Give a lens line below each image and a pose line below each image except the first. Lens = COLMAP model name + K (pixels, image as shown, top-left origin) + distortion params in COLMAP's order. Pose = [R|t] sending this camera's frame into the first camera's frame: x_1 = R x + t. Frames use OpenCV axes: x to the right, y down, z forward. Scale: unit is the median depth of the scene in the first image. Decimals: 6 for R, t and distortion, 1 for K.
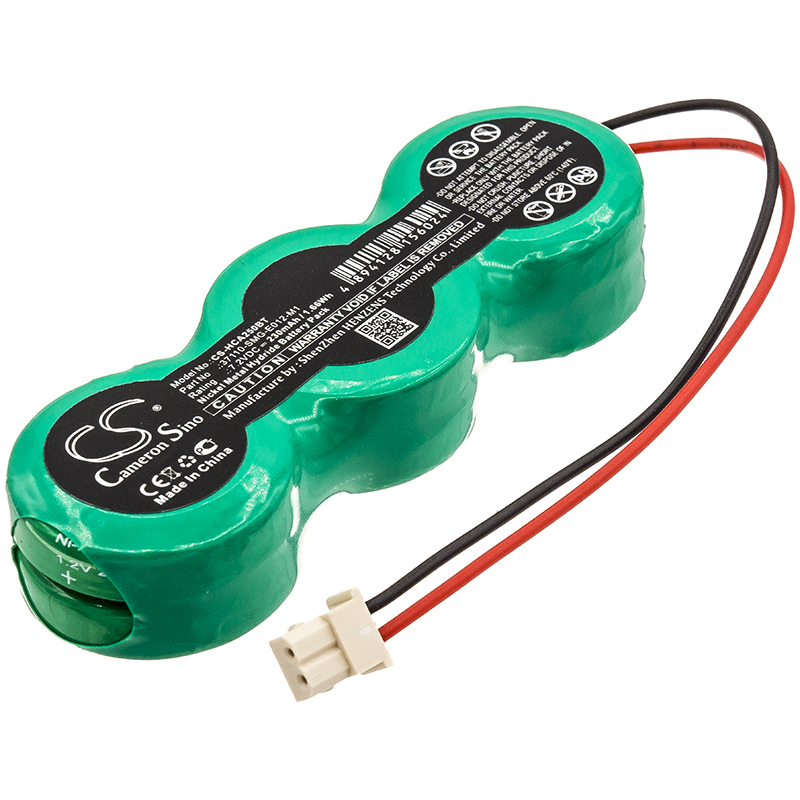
lens RADIAL K [[3002.1, 0, 421.3], [0, 3002.1, 457.7], [0, 0, 1]] dist [0.597130, 2.374065]
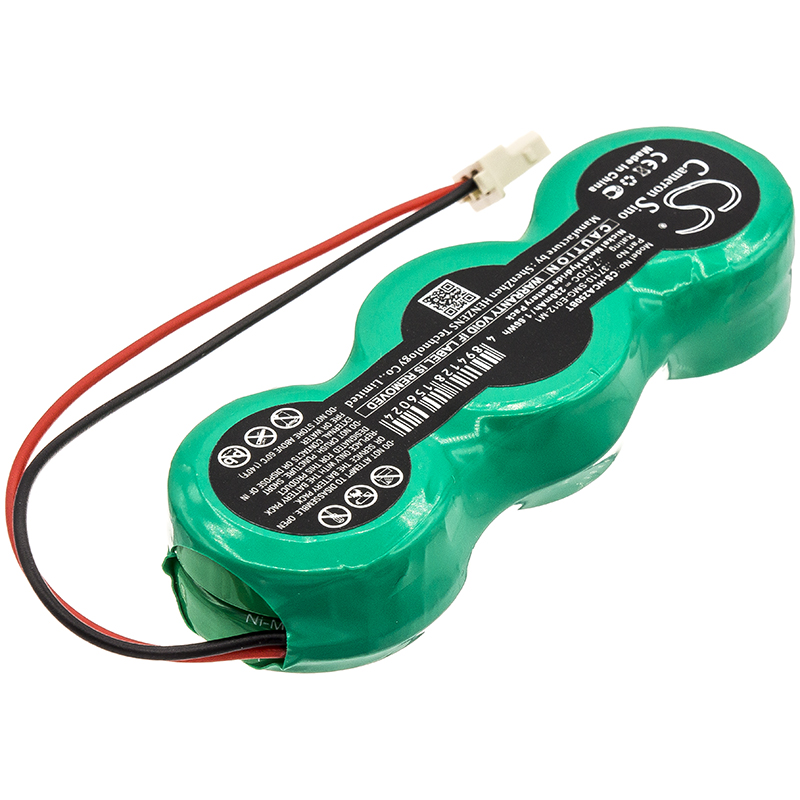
lens RADIAL K [[3002.1, 0, 421.3], [0, 3002.1, 457.7], [0, 0, 1]] dist [0.597130, 2.374065]
pose [[-0.998349, 0.026225, 0.051109, -0.052580], [0.053542, 0.102444, 0.993297, -1.046696], [0.020813, 0.994393, -0.103679, 1.149173]]
